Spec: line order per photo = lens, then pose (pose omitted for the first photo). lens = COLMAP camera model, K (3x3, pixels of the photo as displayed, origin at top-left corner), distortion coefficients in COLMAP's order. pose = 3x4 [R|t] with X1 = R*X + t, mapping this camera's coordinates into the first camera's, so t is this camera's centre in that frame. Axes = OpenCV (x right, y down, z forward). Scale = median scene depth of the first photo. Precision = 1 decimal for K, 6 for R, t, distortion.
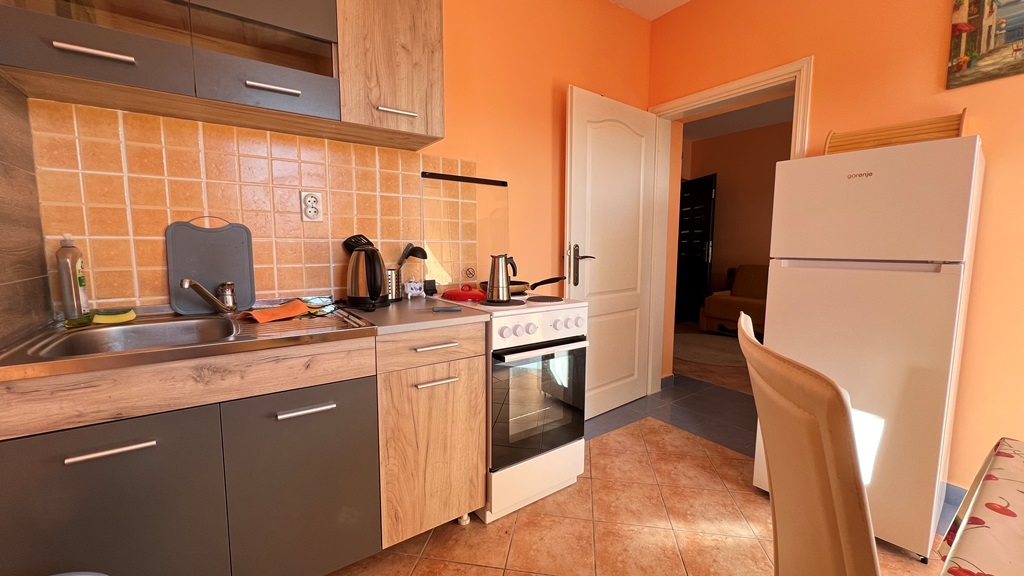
lens RADIAL K [[409.3, 0, 509.2], [0, 409.3, 285.7], [0, 0, 1]] dist [-0.002375, 0.000516]
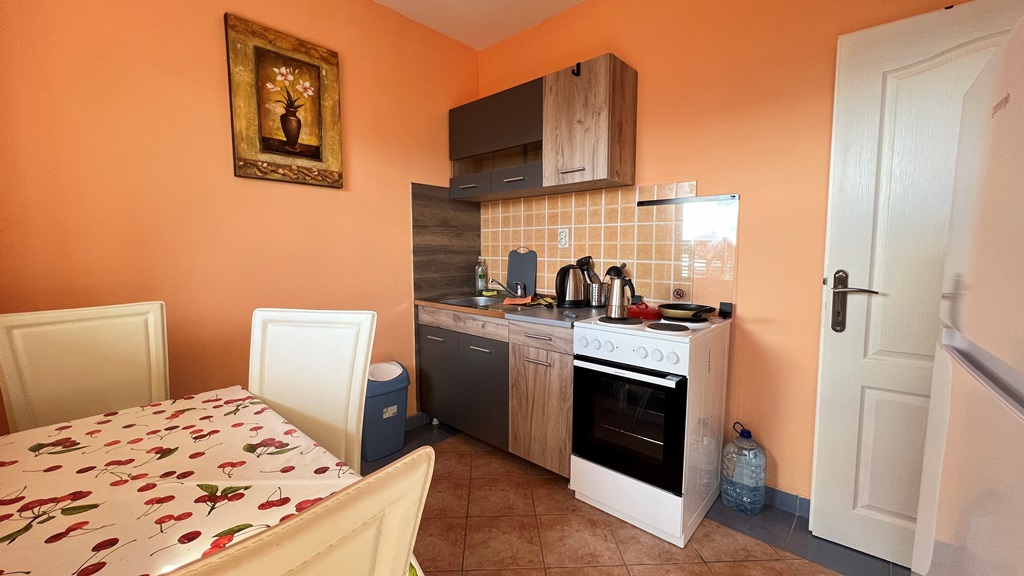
lens RADIAL K [[409.3, 0, 509.2], [0, 409.3, 285.7], [0, 0, 1]] dist [-0.002375, 0.000516]
pose [[0.209374, 0.080745, -0.974496, 1.131622], [-0.098933, 0.993220, 0.061041, -0.101637], [0.972818, 0.083629, 0.215943, 0.547918]]
